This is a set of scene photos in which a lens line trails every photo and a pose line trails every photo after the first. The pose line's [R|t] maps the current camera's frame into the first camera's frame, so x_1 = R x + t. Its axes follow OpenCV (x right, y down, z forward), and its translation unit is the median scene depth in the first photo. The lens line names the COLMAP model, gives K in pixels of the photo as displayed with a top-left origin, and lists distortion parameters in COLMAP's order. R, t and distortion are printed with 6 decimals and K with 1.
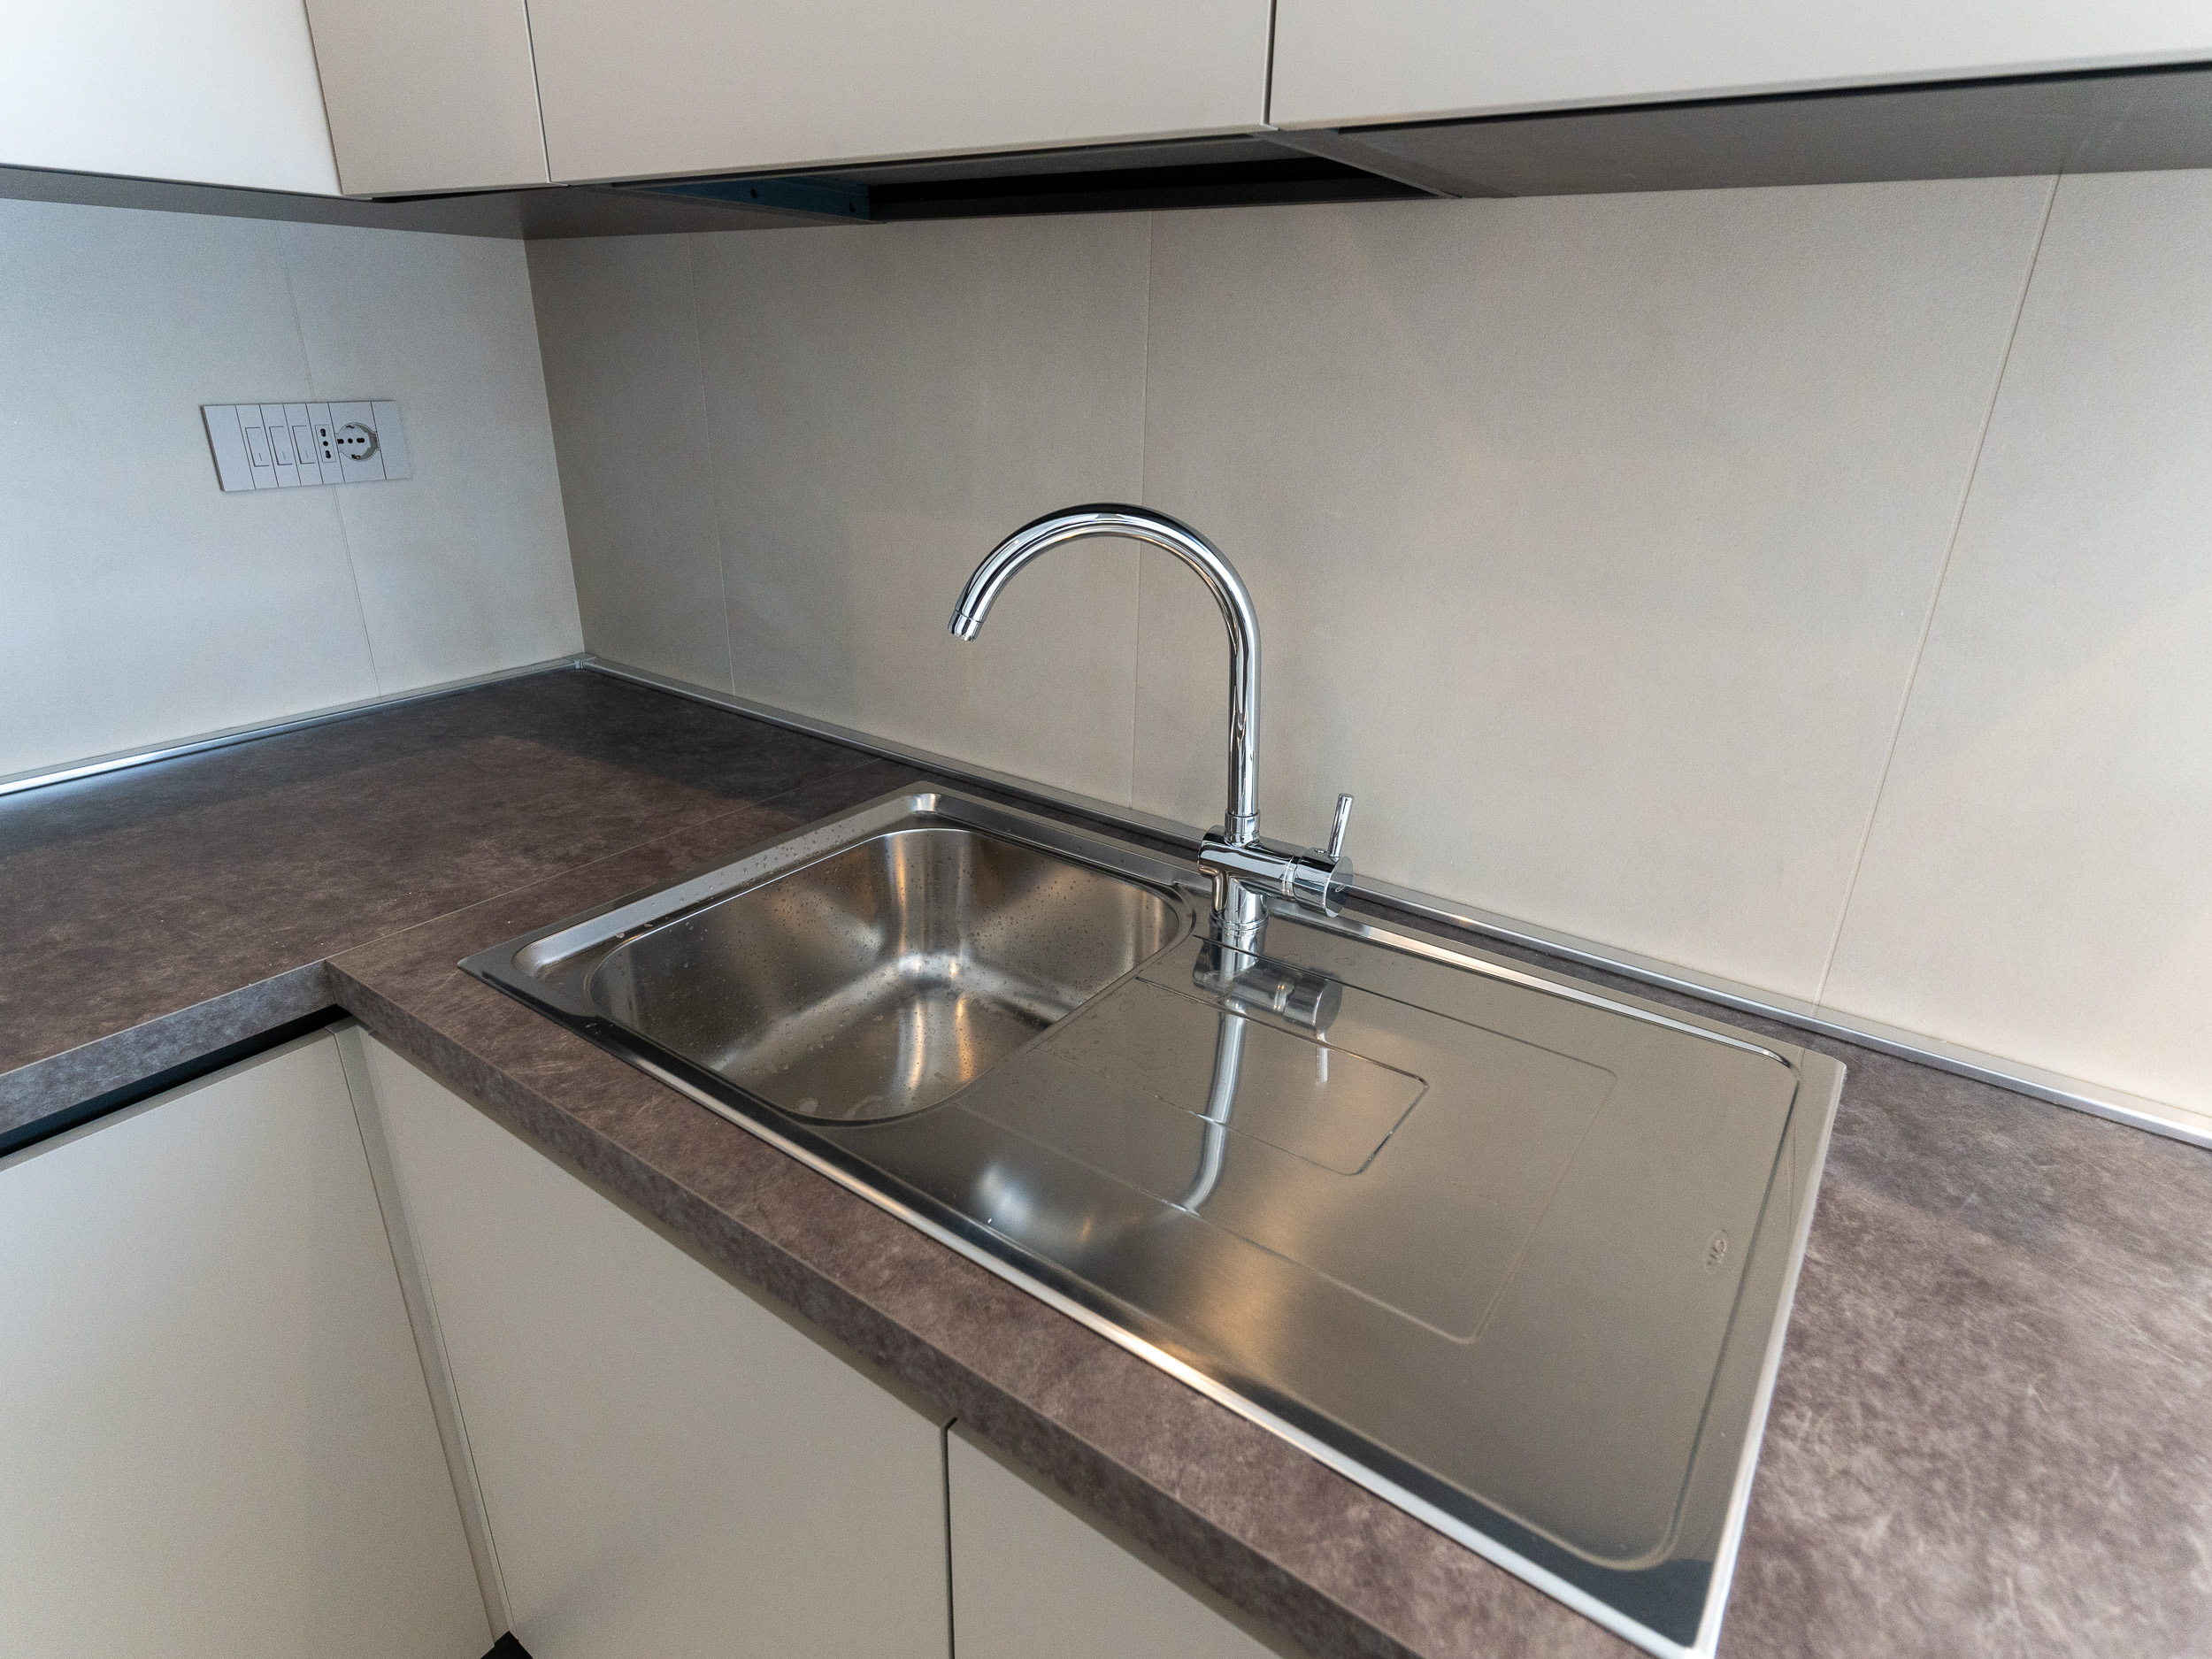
lens RADIAL K [[1220.0, 0, 1112.7], [0, 1220.0, 820.9], [0, 0, 1]] dist [0.000920, 0.001778]
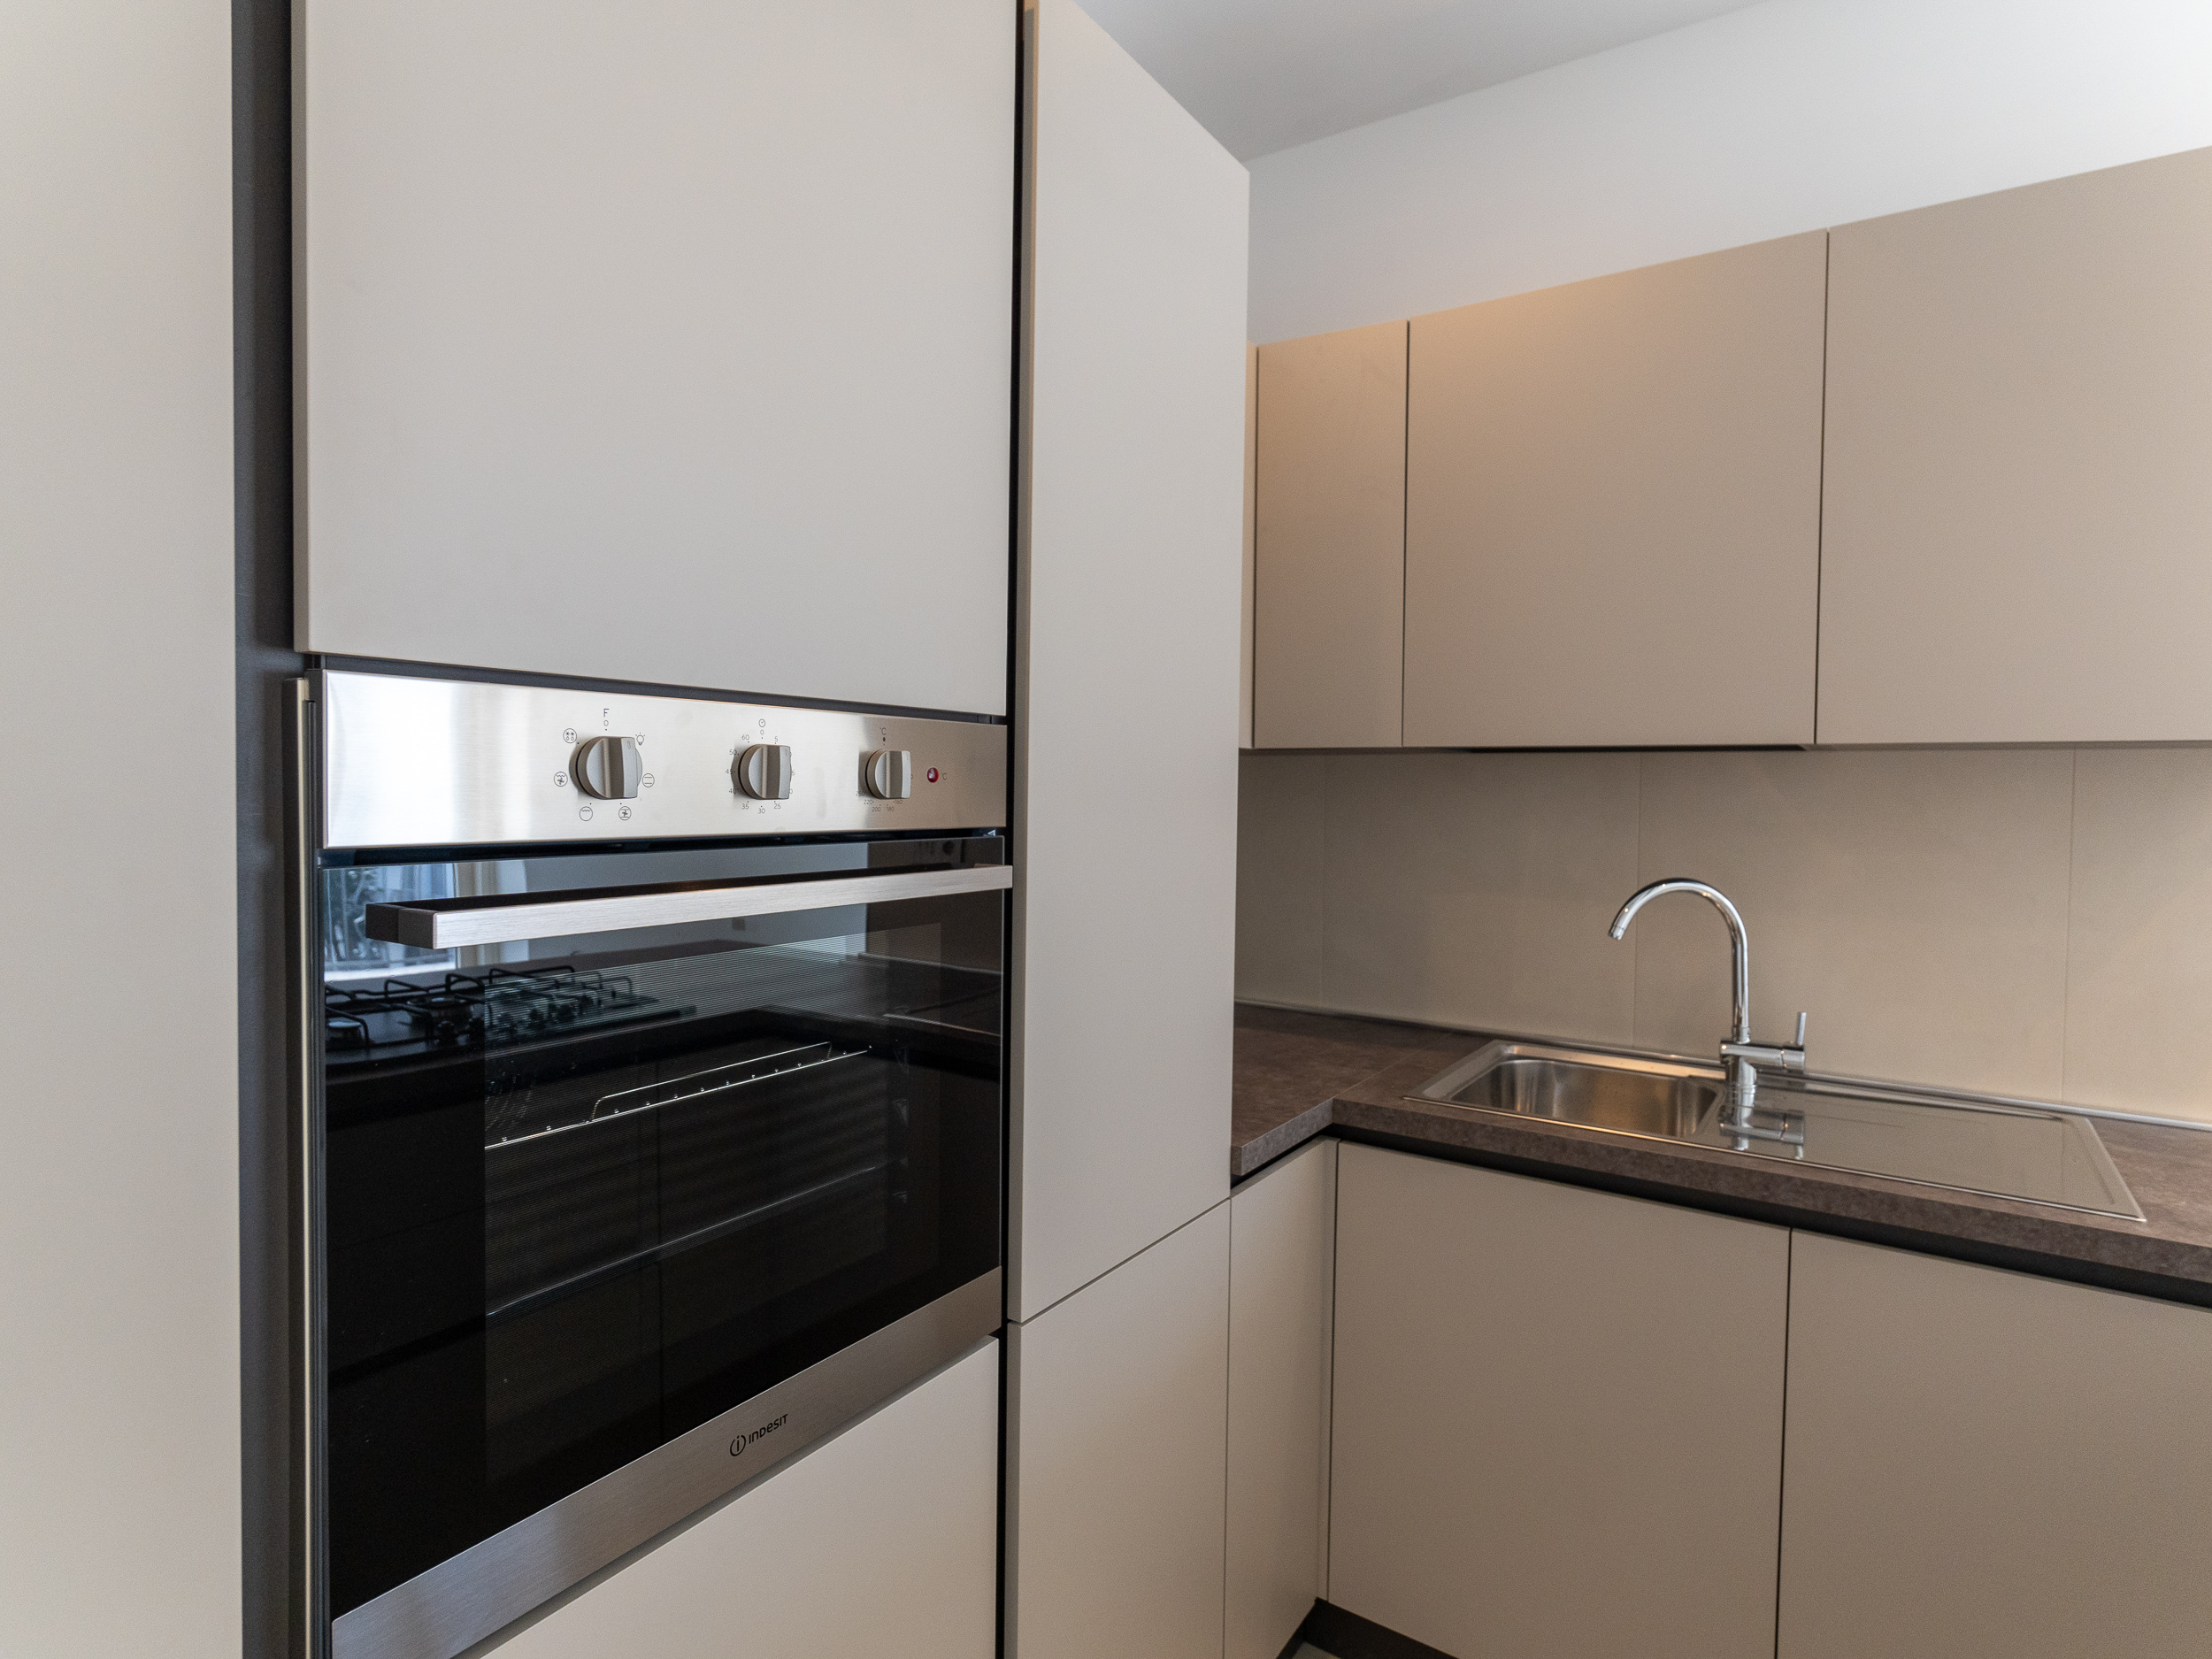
lens RADIAL K [[1220.0, 0, 1112.7], [0, 1220.0, 820.9], [0, 0, 1]] dist [0.000920, 0.001778]
pose [[0.999646, -0.013724, 0.022794, -1.055925], [0.020366, 0.945975, -0.323600, 0.328872], [-0.017121, 0.323950, 0.945919, -1.074326]]
